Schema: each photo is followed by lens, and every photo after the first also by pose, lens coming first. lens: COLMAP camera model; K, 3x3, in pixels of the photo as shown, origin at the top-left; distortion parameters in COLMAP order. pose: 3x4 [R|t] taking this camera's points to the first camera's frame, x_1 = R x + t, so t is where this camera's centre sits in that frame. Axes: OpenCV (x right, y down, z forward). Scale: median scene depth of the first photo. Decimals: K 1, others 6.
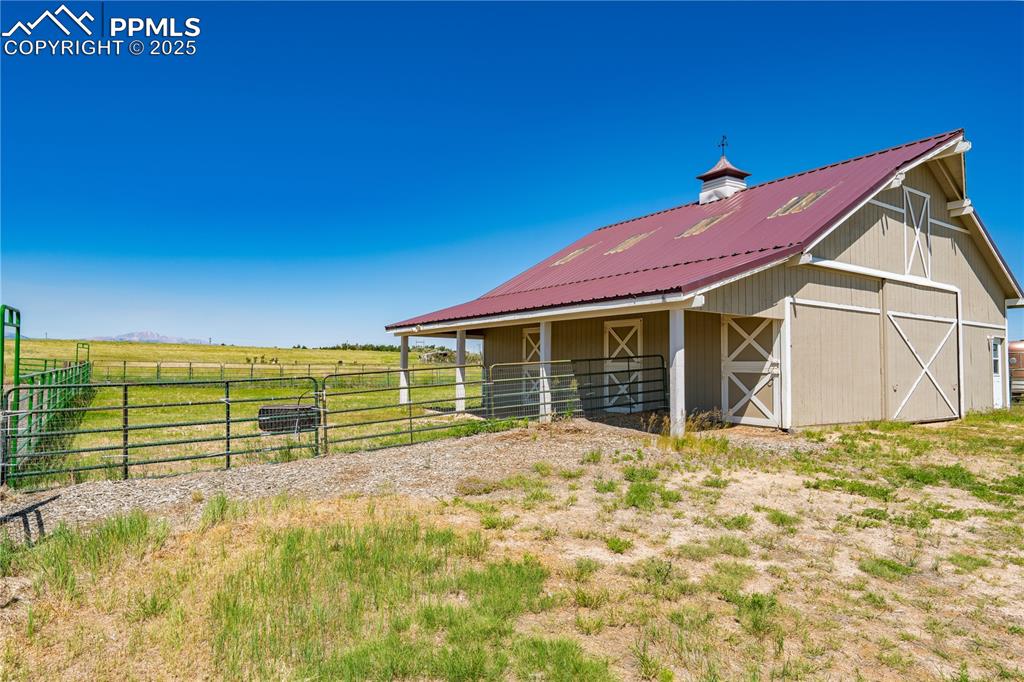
lens RADIAL K [[457.7, 0, 512.0], [0, 457.7, 341.0], [0, 0, 1]] dist [0.002458, 0.000646]
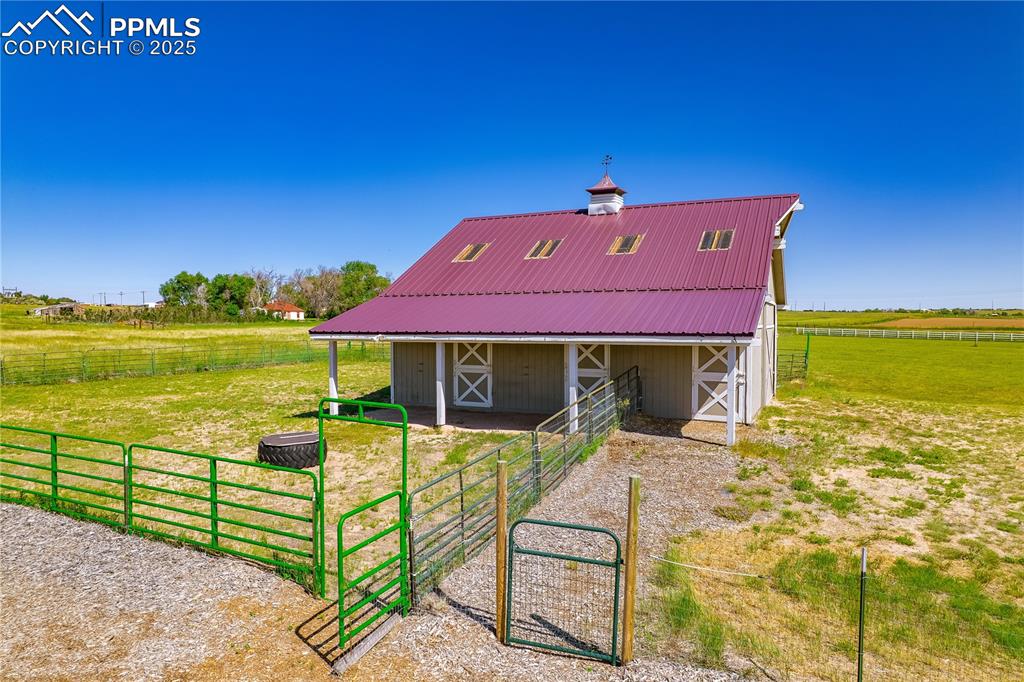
lens RADIAL K [[469.6, 0, 508.2], [0, 469.6, 345.1], [0, 0, 1]] dist [-0.002277, 0.000395]
pose [[0.916832, -0.021581, 0.398689, -0.635751], [-0.001147, 0.998392, 0.056680, -0.123924], [-0.399271, -0.052424, 0.915333, 0.035848]]
